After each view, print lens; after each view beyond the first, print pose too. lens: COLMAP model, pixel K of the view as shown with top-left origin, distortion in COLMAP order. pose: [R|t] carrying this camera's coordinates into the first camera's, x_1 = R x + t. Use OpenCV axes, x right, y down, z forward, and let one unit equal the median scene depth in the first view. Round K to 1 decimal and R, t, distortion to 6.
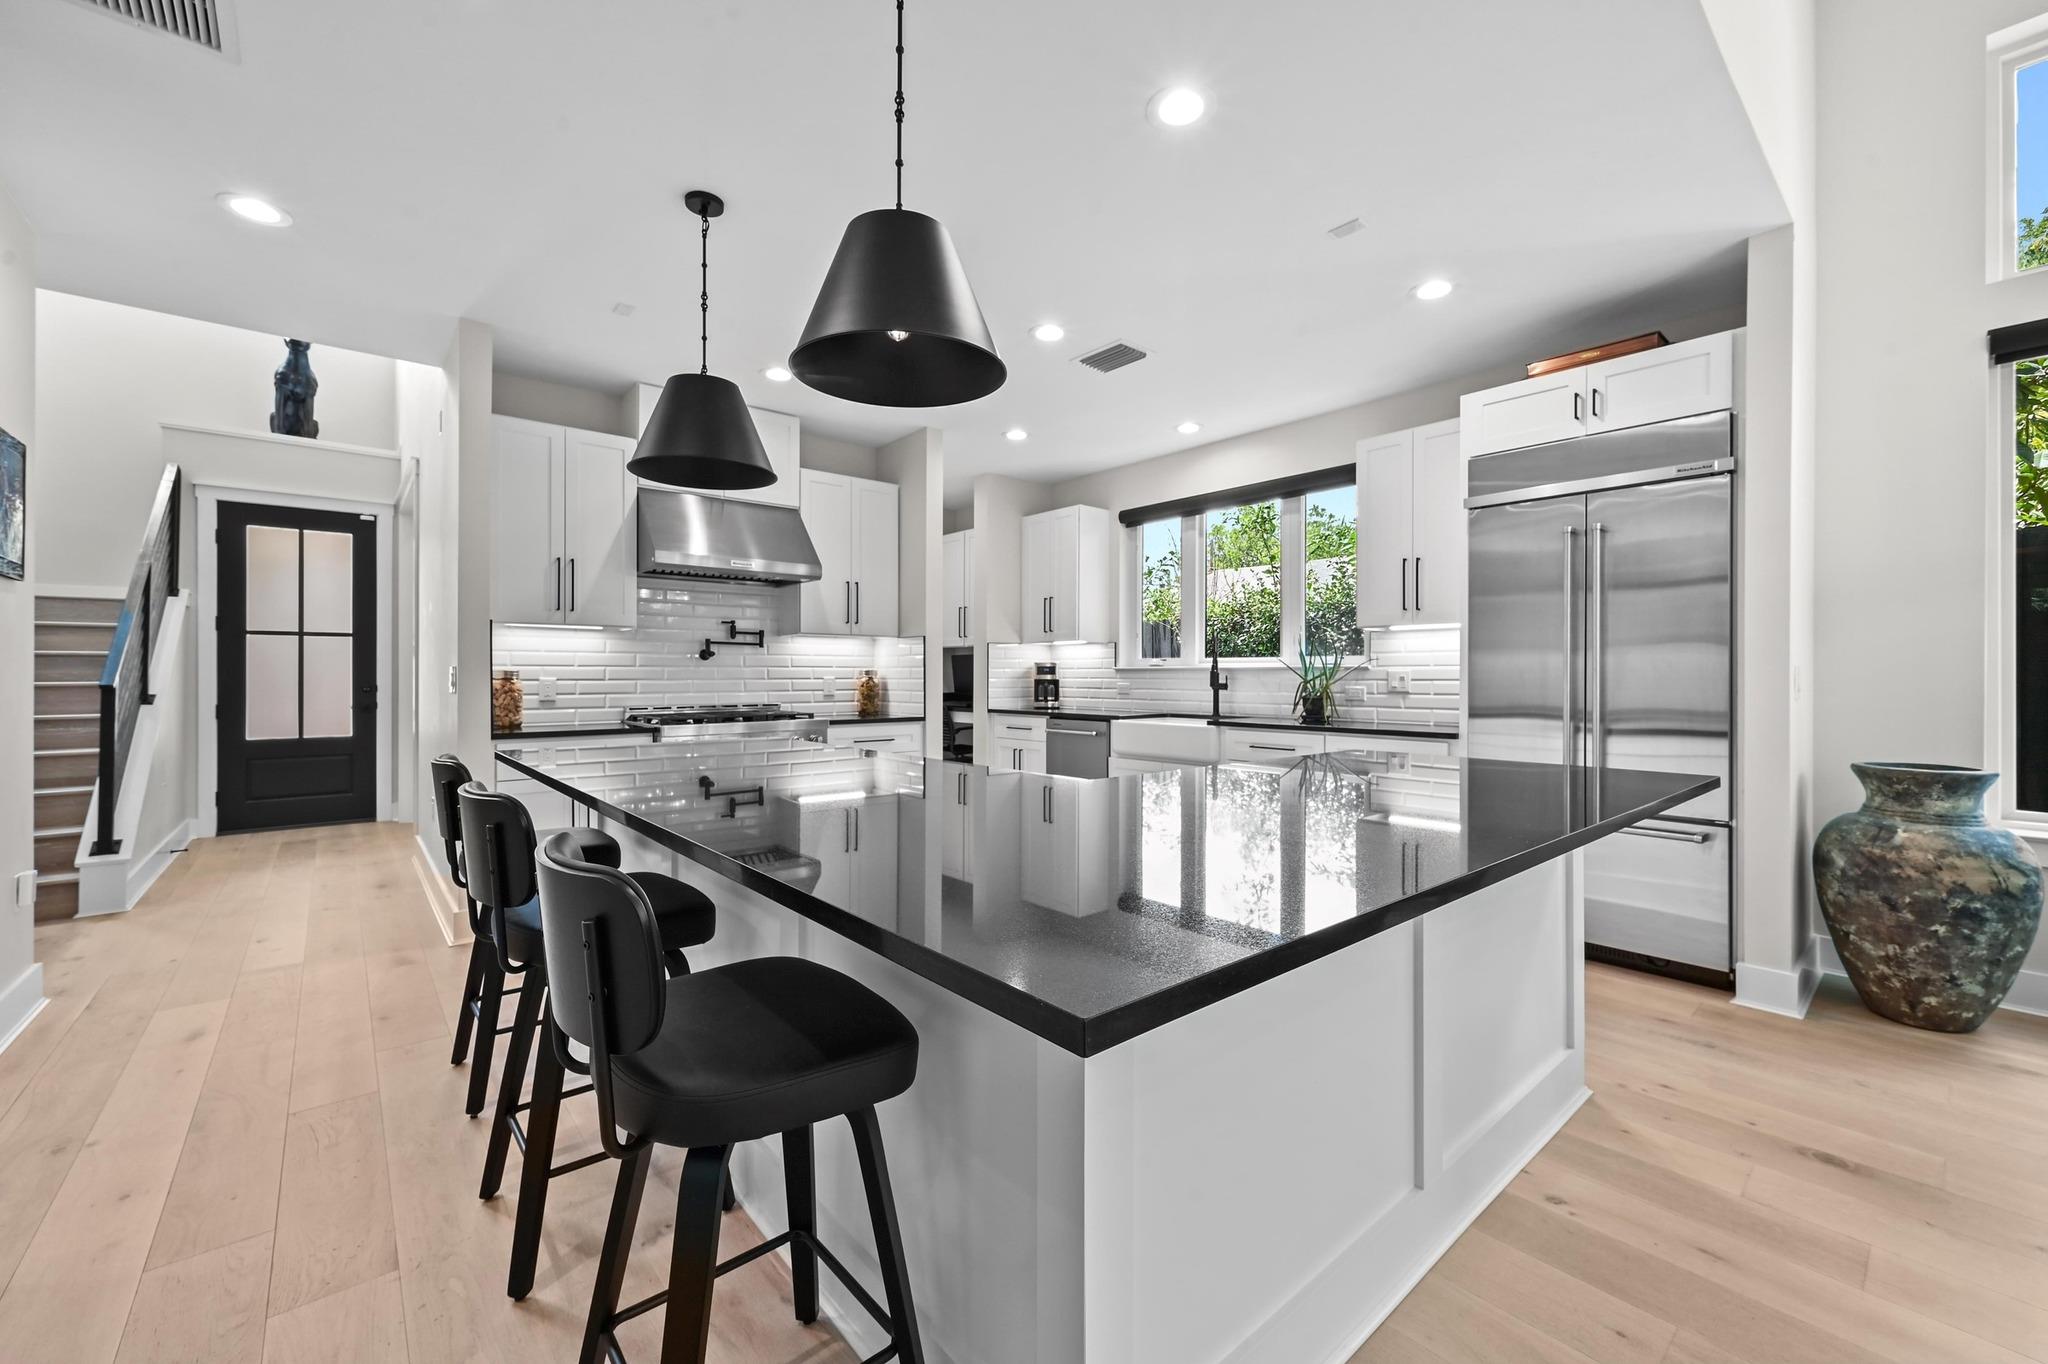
lens RADIAL K [[807.6, 0, 1018.7], [0, 807.6, 674.0], [0, 0, 1]] dist [-0.000025, 0.000060]
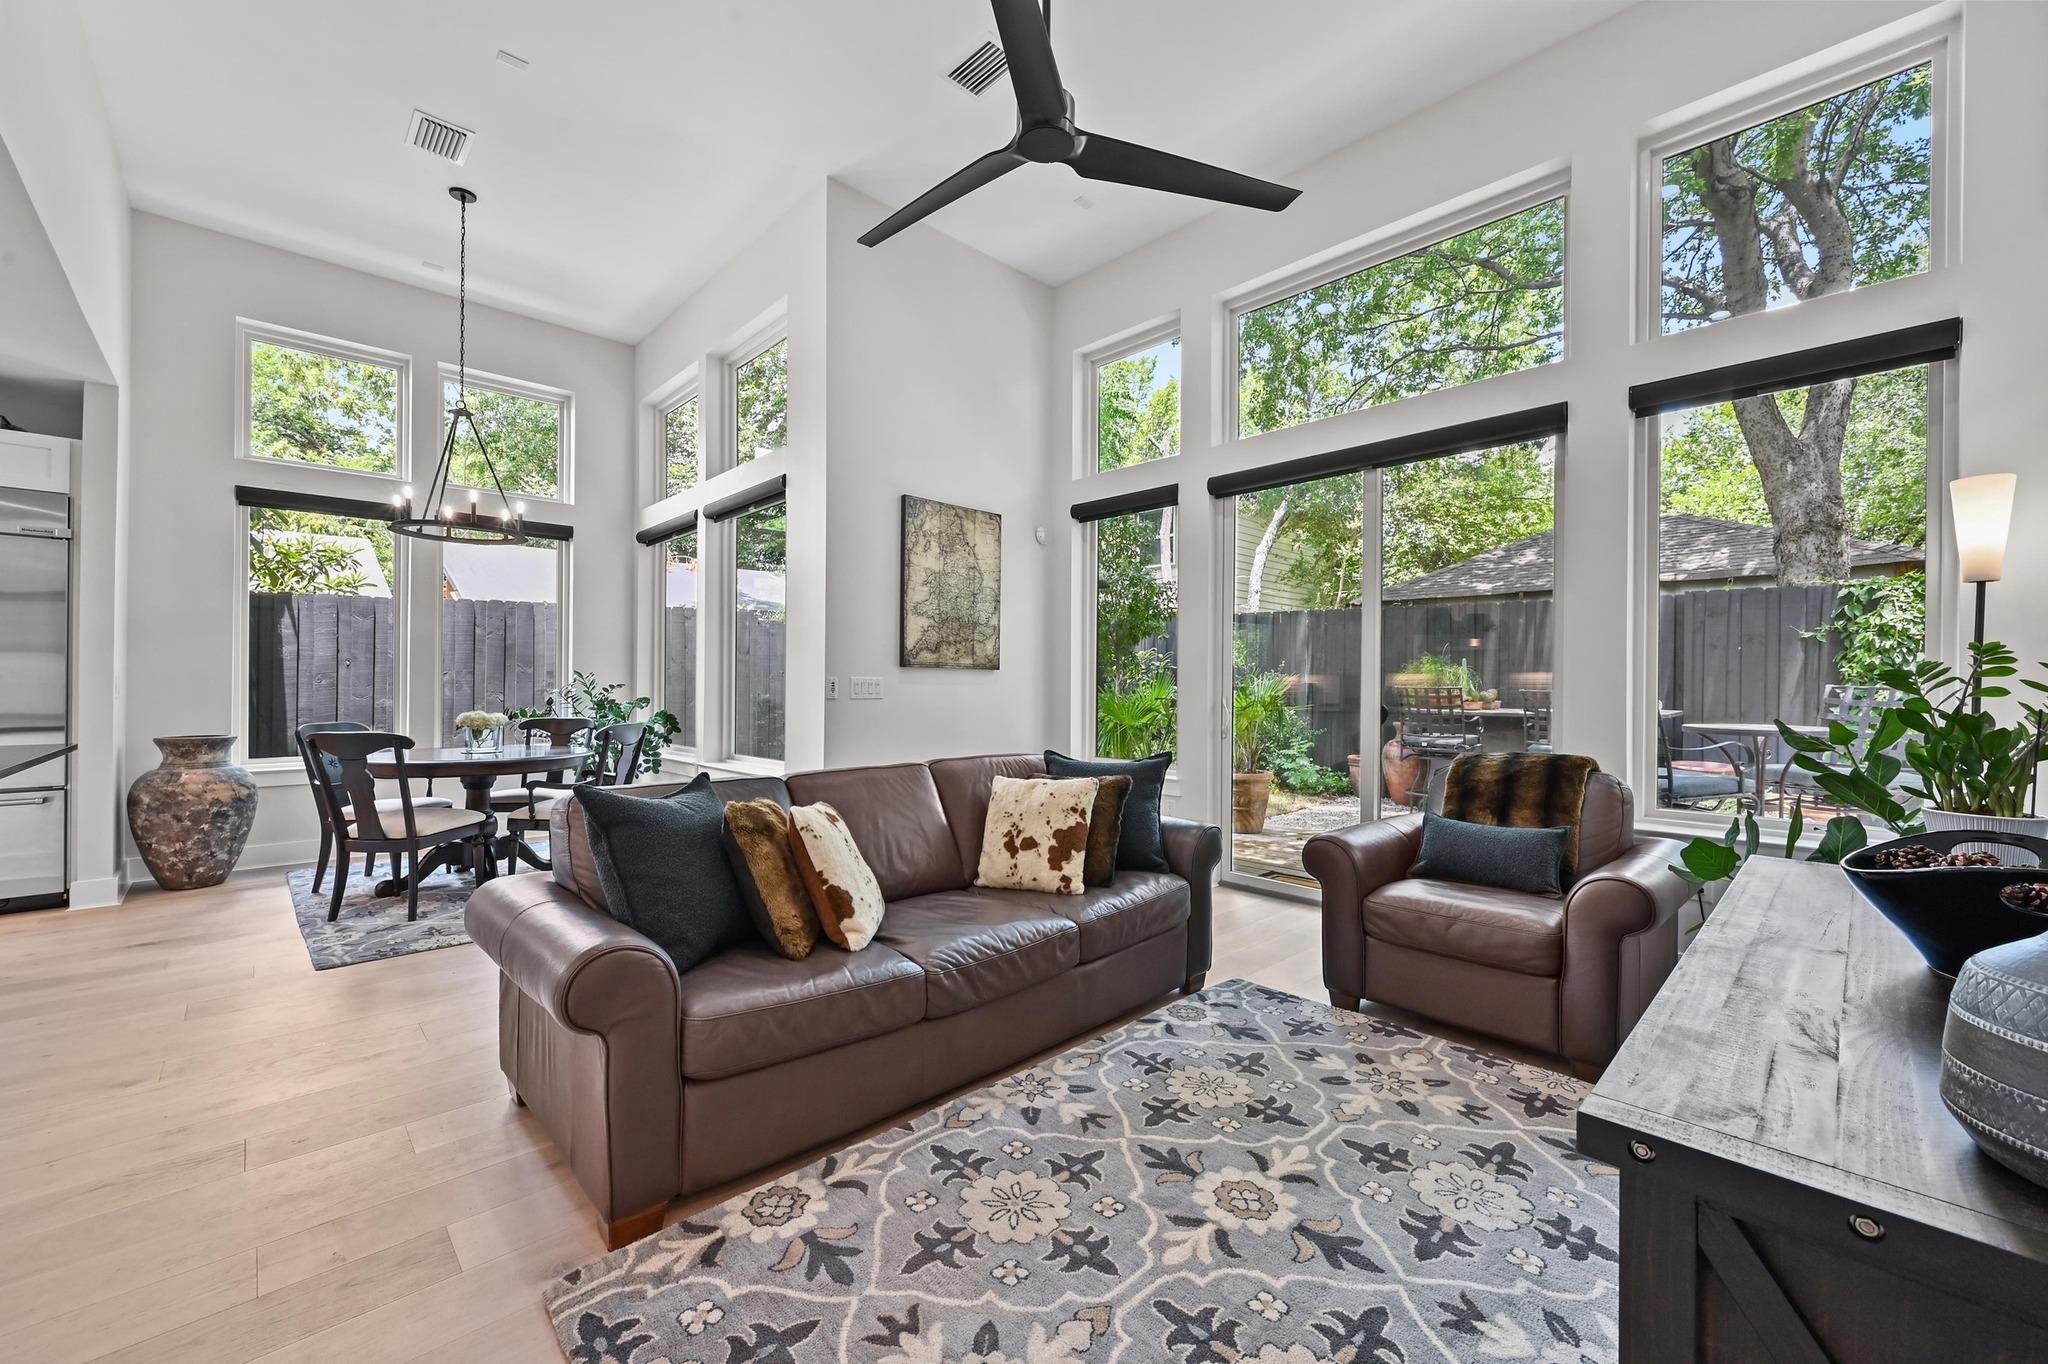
lens RADIAL K [[807.6, 0, 1029.7], [0, 807.6, 685.6], [0, 0, 1]] dist [-0.000025, 0.000060]
pose [[-0.065620, 0.000073, 0.997845, -0.710438], [-0.006199, 0.999981, -0.000481, -0.001677], [-0.997825, -0.006217, -0.065618, -0.654135]]
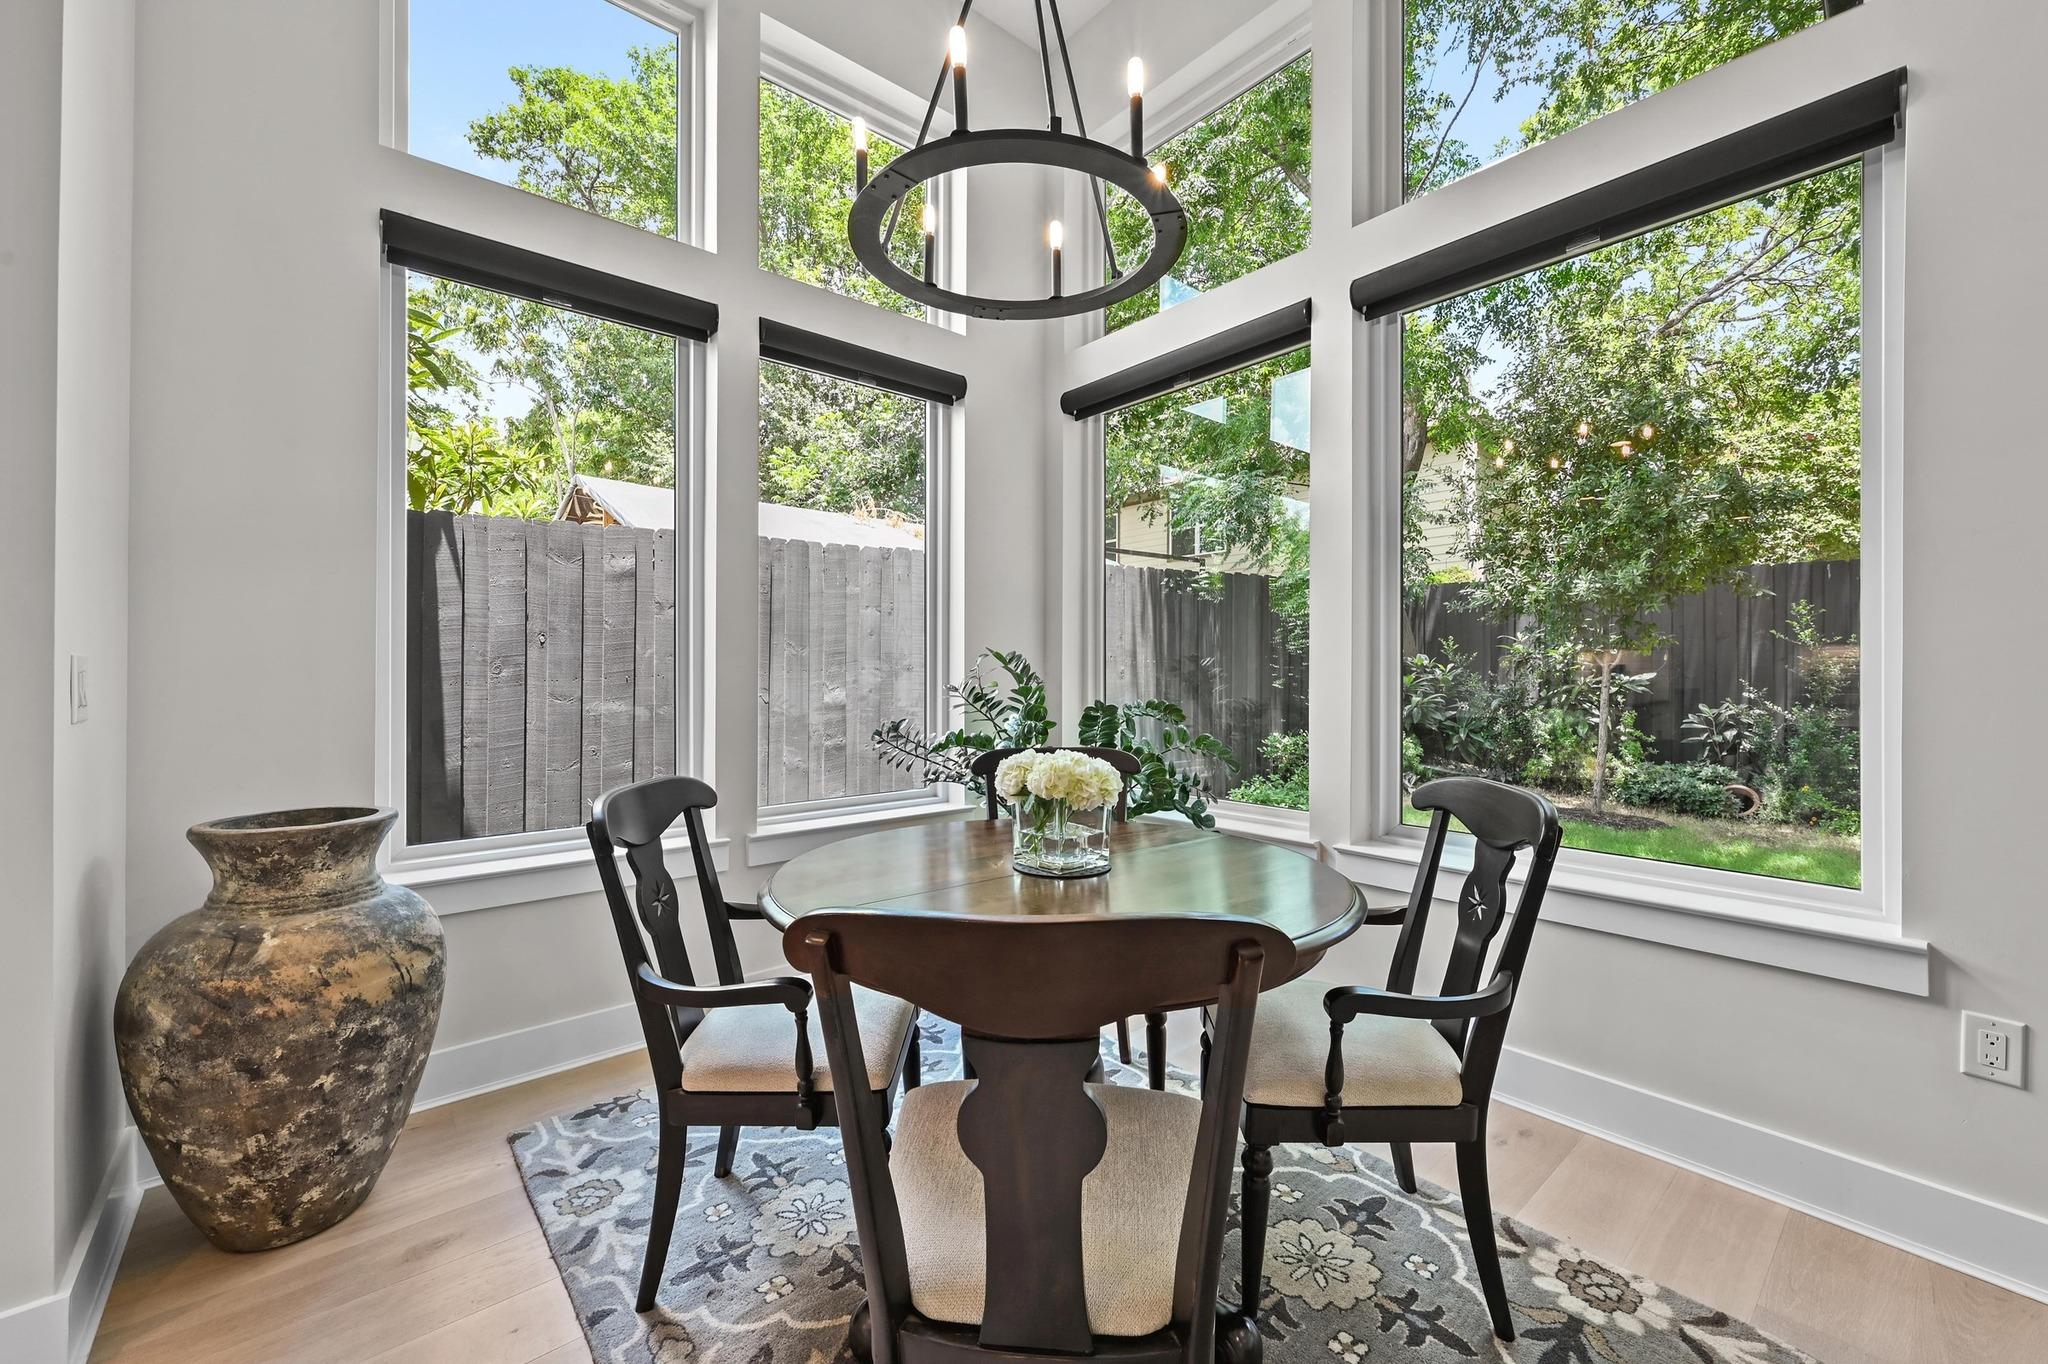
lens RADIAL K [[807.6, 0, 1034.5], [0, 807.6, 674.9], [0, 0, 1]] dist [-0.000025, 0.000060]
pose [[-0.014574, -0.000789, 0.999893, 0.491677], [-0.002704, 0.999996, 0.000750, -0.000014], [-0.999890, -0.002692, -0.014576, 0.446899]]
